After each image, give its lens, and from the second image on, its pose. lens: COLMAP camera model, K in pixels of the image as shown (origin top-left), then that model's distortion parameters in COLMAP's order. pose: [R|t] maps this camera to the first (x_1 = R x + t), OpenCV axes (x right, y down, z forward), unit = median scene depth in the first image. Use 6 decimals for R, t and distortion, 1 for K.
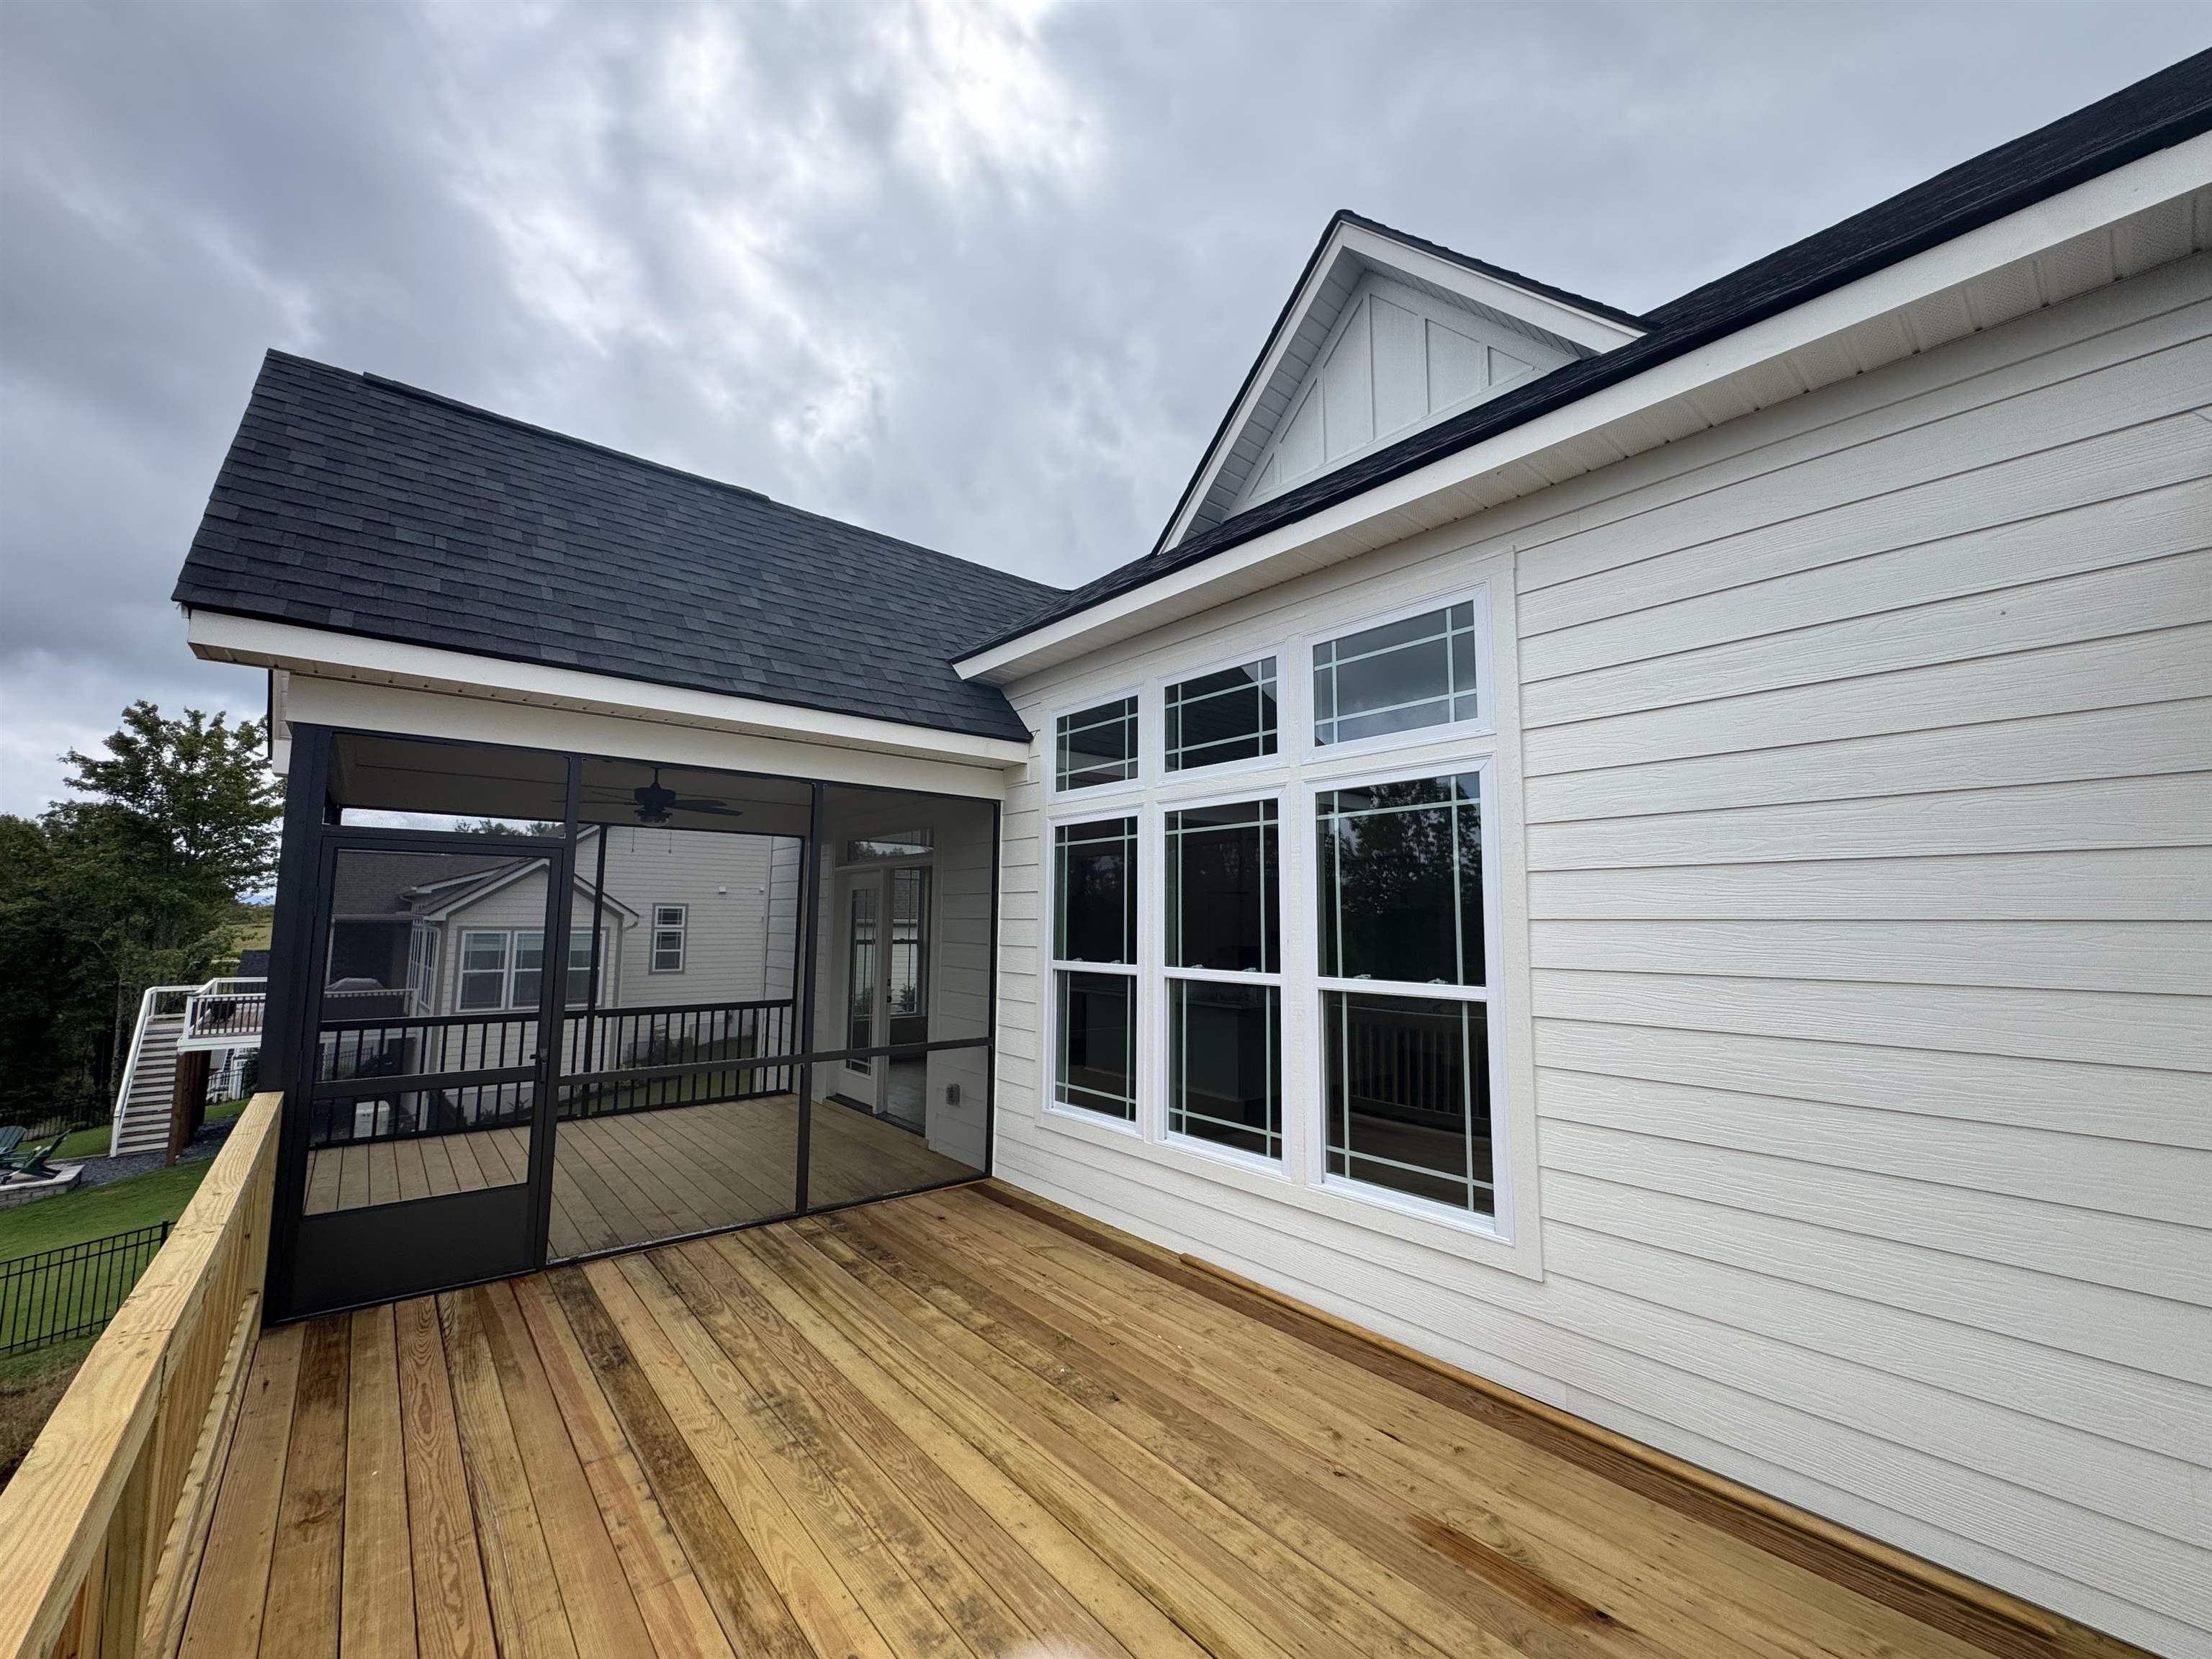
lens RADIAL K [[881.2, 0, 1103.8], [0, 881.2, 826.6], [0, 0, 1]] dist [0.000159, 0.000200]
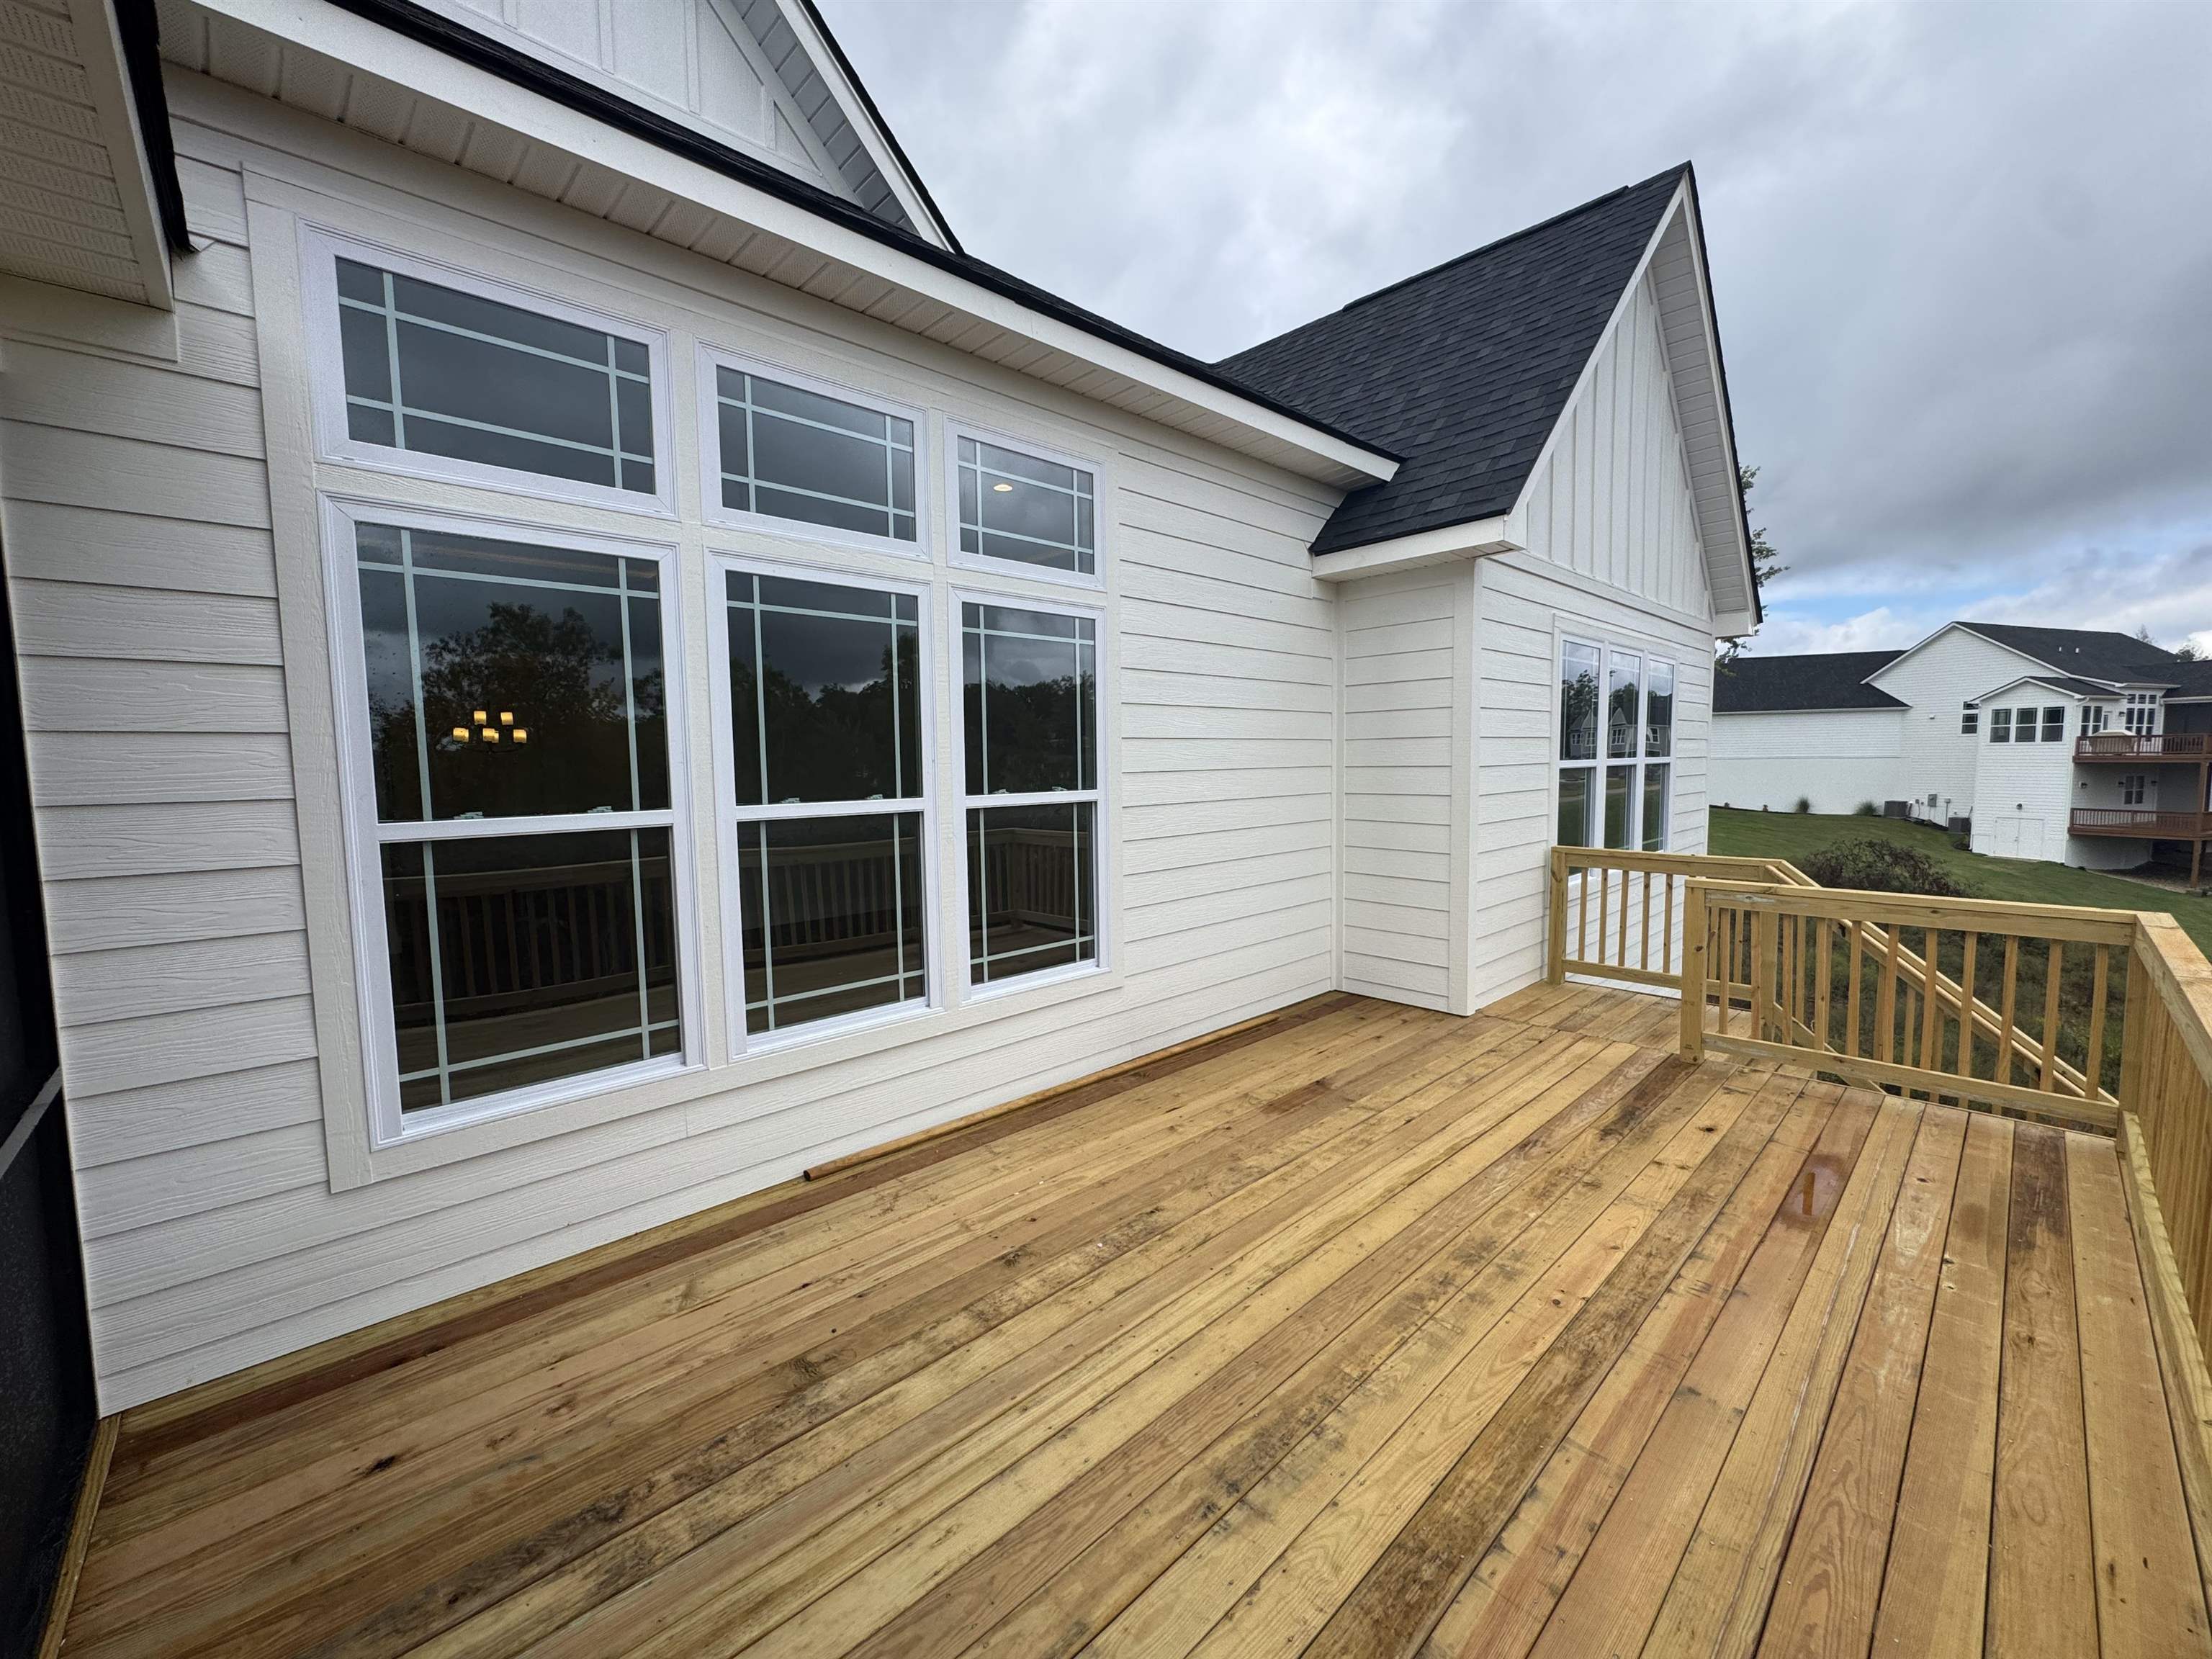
lens RADIAL K [[881.2, 0, 1108.9], [0, 881.2, 824.4], [0, 0, 1]] dist [0.000159, 0.000200]
pose [[-0.065590, -0.087805, 0.993976, -0.801295], [-0.100268, 0.991659, 0.080983, 0.116136], [-0.992796, -0.094353, -0.073847, 0.993315]]
